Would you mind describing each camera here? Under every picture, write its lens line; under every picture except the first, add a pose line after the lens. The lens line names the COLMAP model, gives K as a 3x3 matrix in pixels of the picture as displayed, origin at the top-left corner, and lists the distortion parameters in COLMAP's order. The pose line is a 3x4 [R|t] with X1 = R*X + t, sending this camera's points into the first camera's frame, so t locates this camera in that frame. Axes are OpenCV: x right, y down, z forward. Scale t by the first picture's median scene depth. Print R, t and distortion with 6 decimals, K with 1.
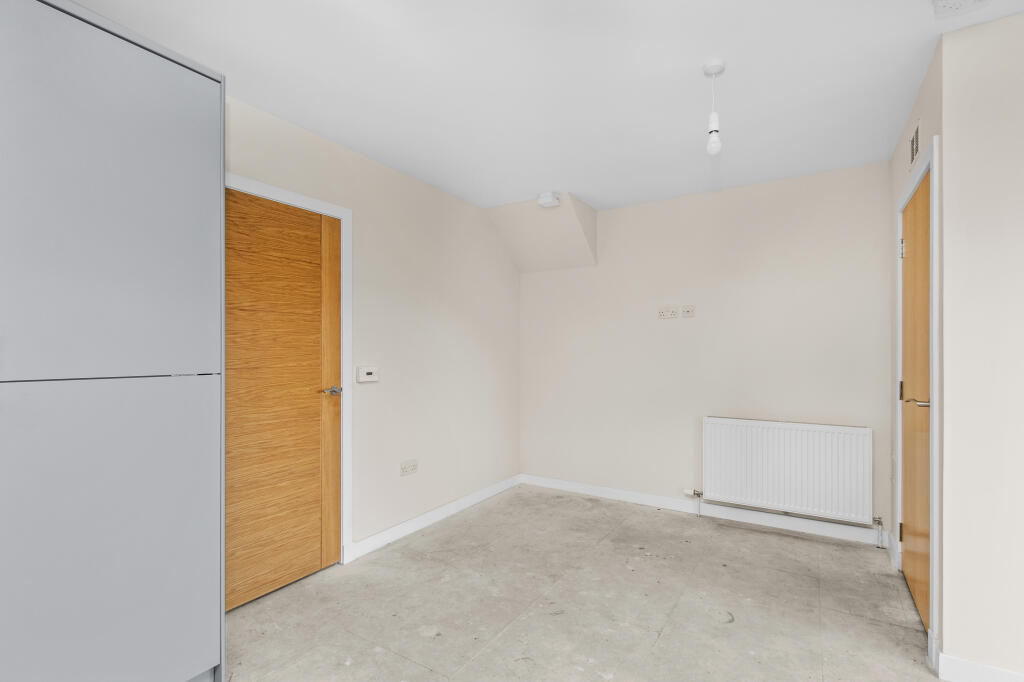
lens RADIAL K [[465.8, 0, 515.7], [0, 465.8, 347.5], [0, 0, 1]] dist [0.003422, -0.003836]
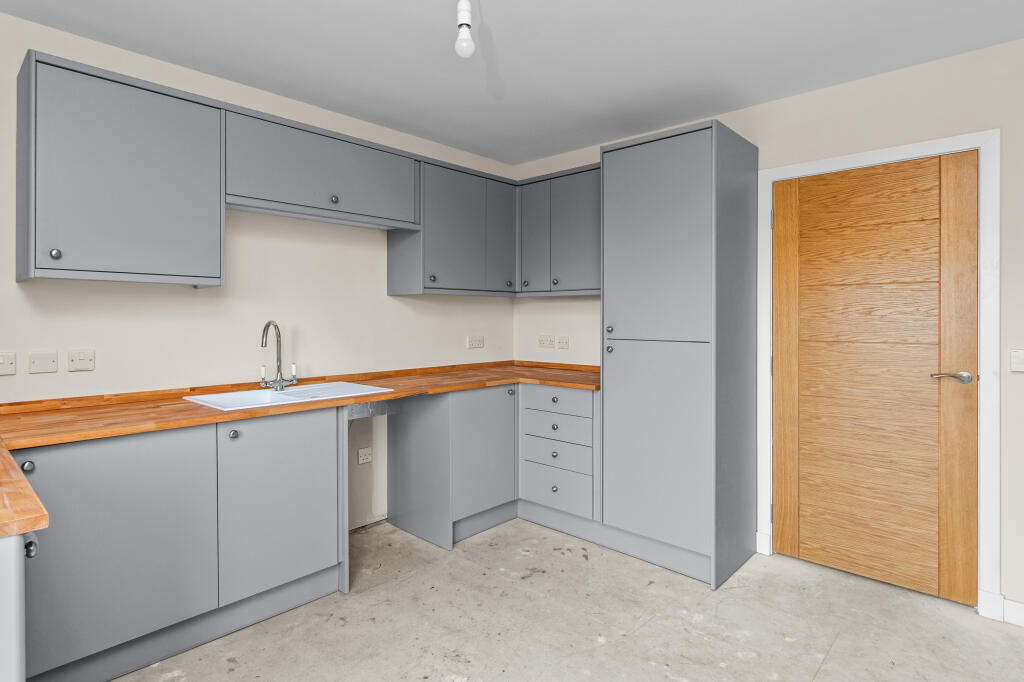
lens RADIAL K [[532.2, 0, 525.1], [0, 532.2, 314.4], [0, 0, 1]] dist [-0.000319, -0.000183]
pose [[-0.173044, -0.006626, -0.984892, 0.607794], [0.007794, 0.999937, -0.008096, -0.010080], [0.984883, -0.009077, -0.172982, 0.455127]]
